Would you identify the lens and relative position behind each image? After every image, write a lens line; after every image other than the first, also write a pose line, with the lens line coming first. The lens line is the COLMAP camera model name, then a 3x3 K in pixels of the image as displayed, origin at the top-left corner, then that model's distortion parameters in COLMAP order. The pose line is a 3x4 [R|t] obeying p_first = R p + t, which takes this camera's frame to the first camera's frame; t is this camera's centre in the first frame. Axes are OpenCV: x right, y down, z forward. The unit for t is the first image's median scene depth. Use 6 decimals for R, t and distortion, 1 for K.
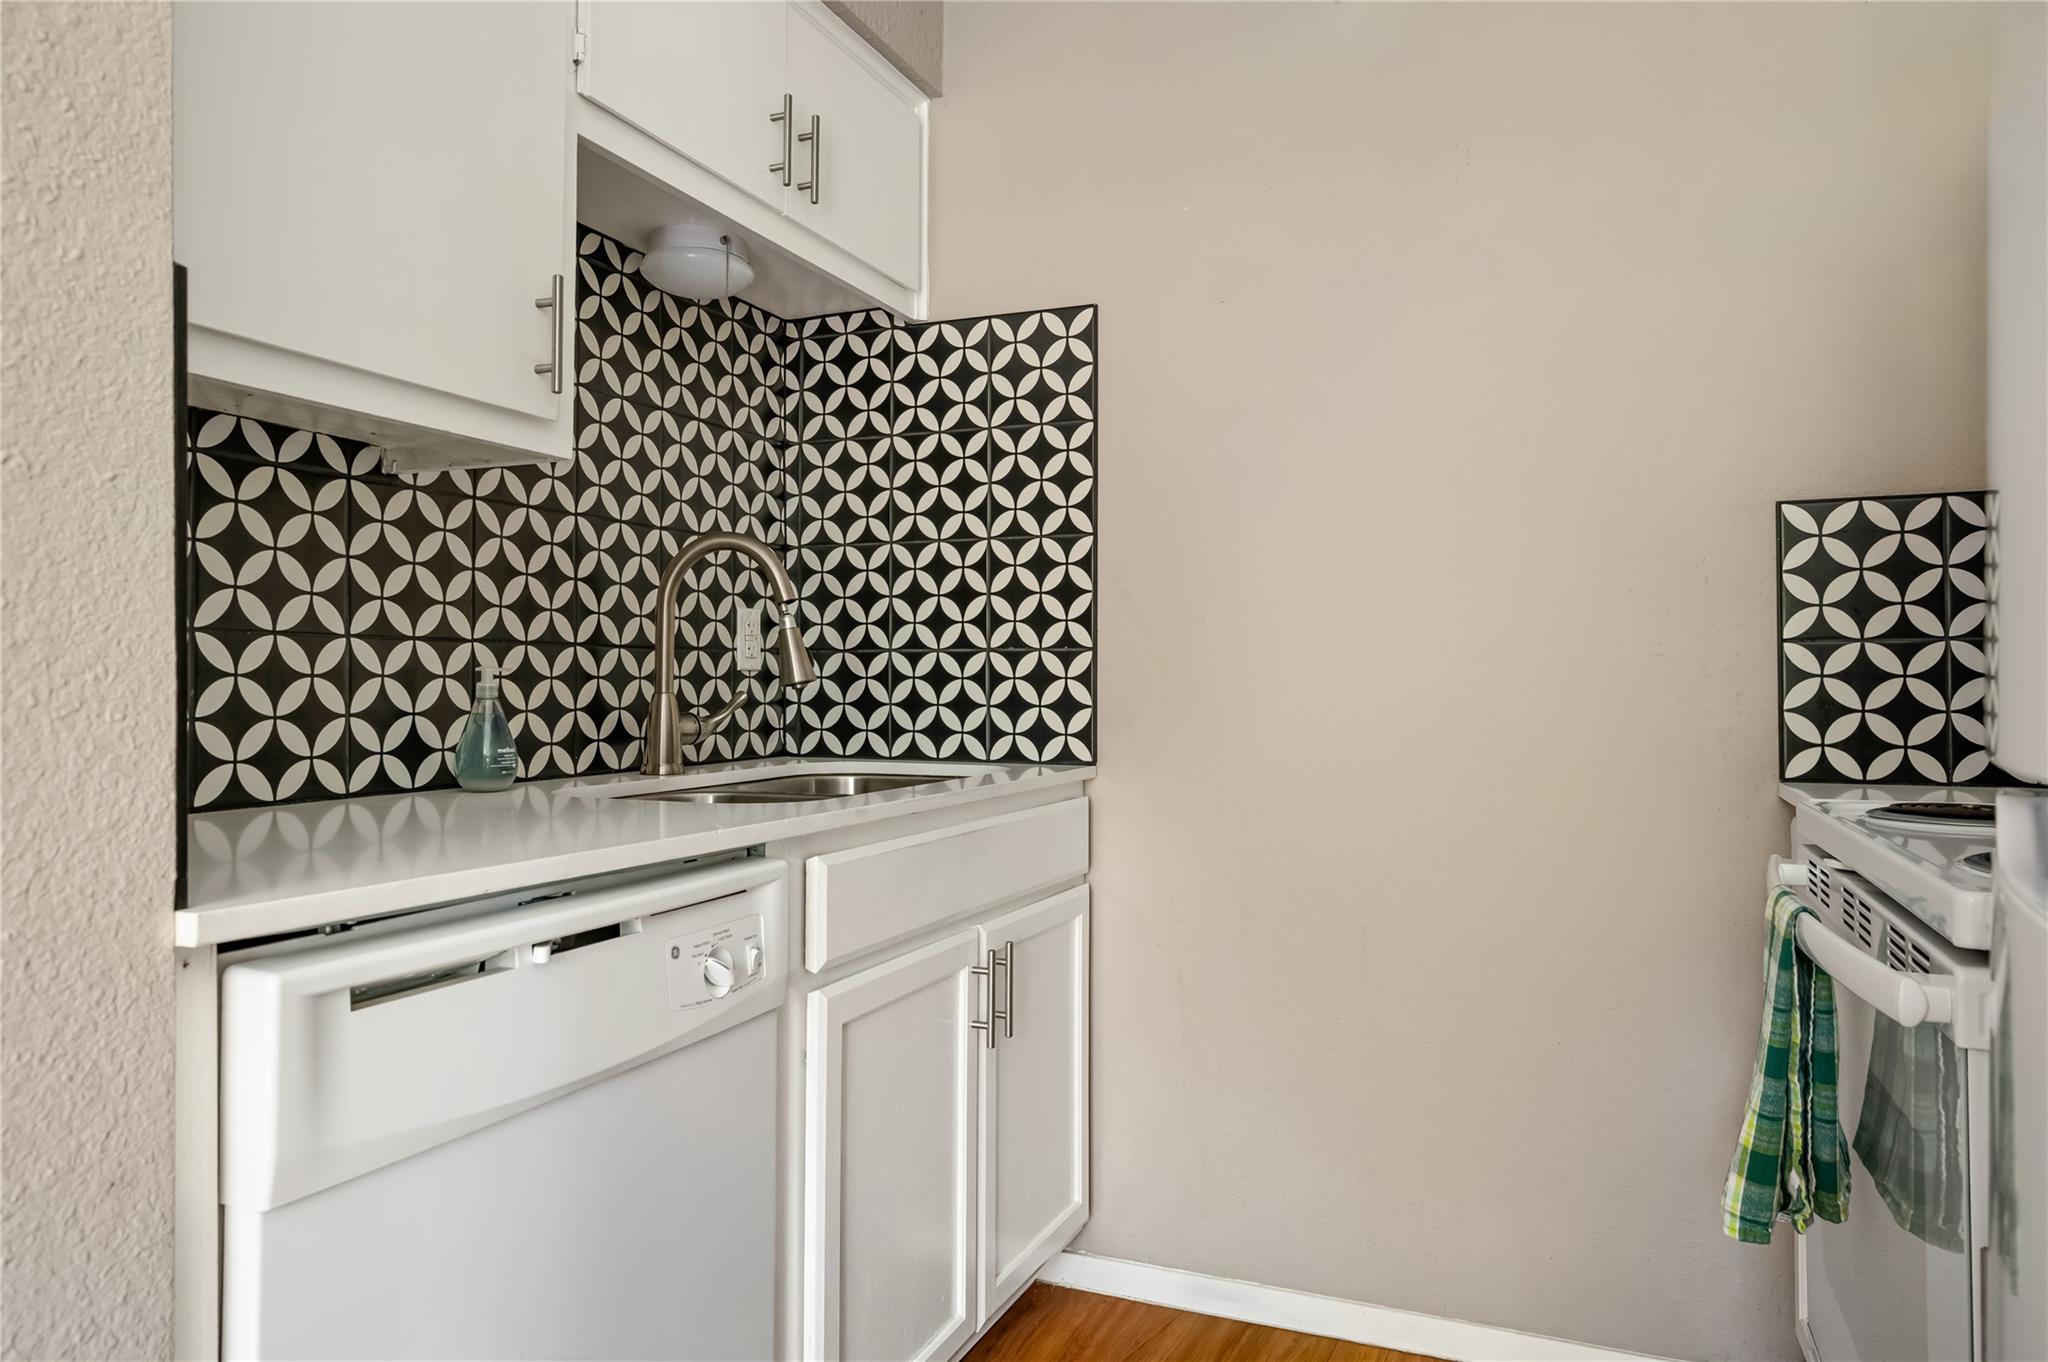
lens RADIAL K [[1338.7, 0, 1021.3], [0, 1338.7, 661.8], [0, 0, 1]] dist [-0.002009, 0.001886]
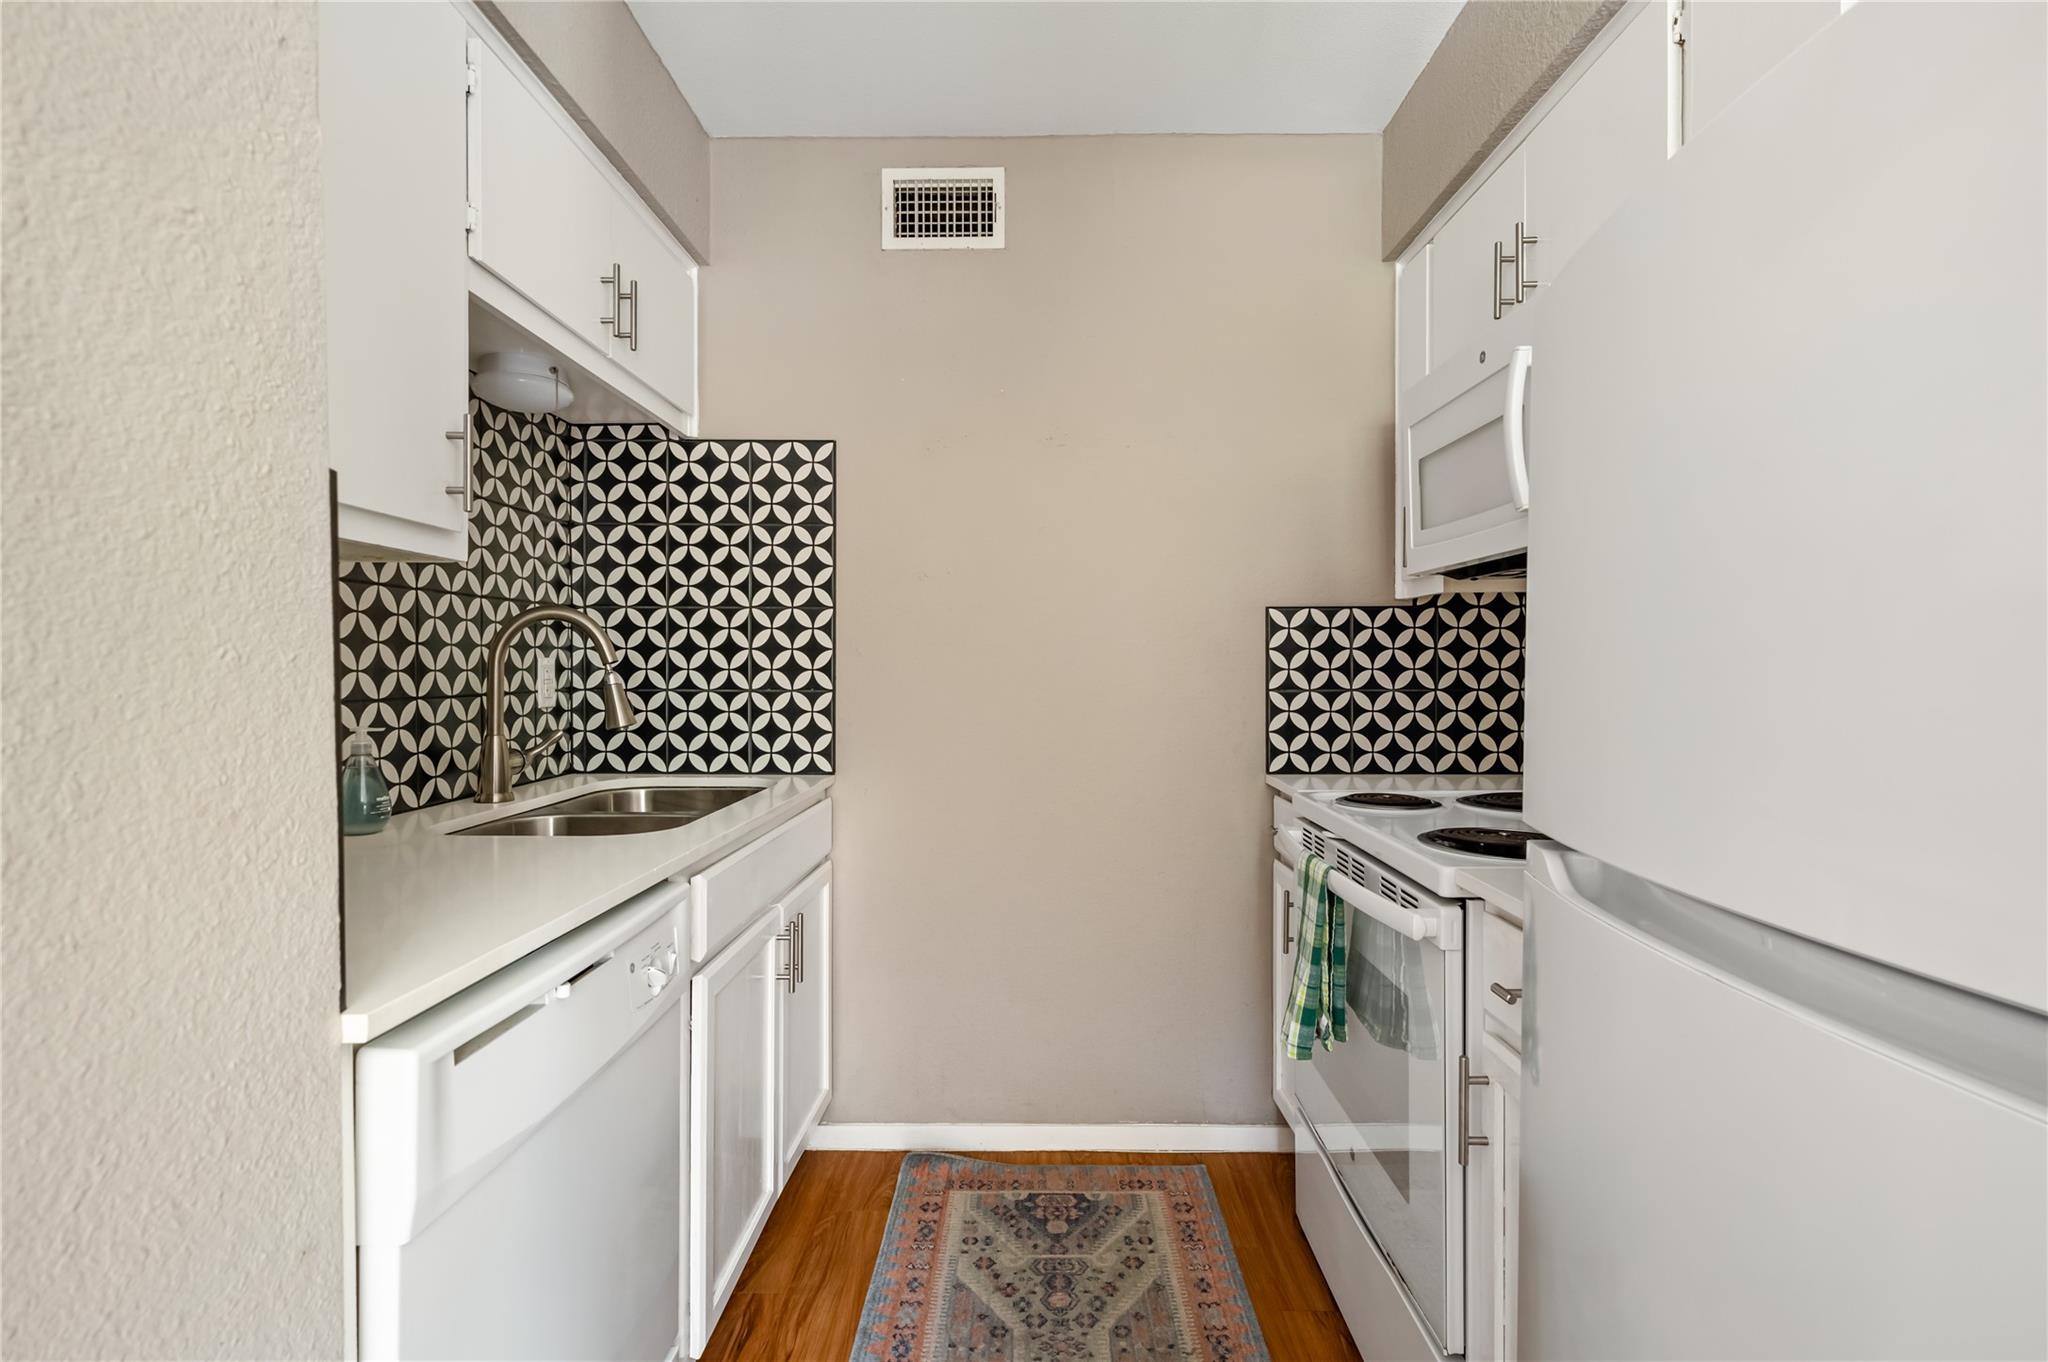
lens RADIAL K [[982.4, 0, 1033.8], [0, 982.4, 673.6], [0, 0, 1]] dist [0.003645, 0.000615]
pose [[0.921709, -0.003436, 0.387866, -0.166039], [-0.006621, 0.999676, 0.024588, -0.059688], [-0.387825, -0.025231, 0.921388, -0.018704]]
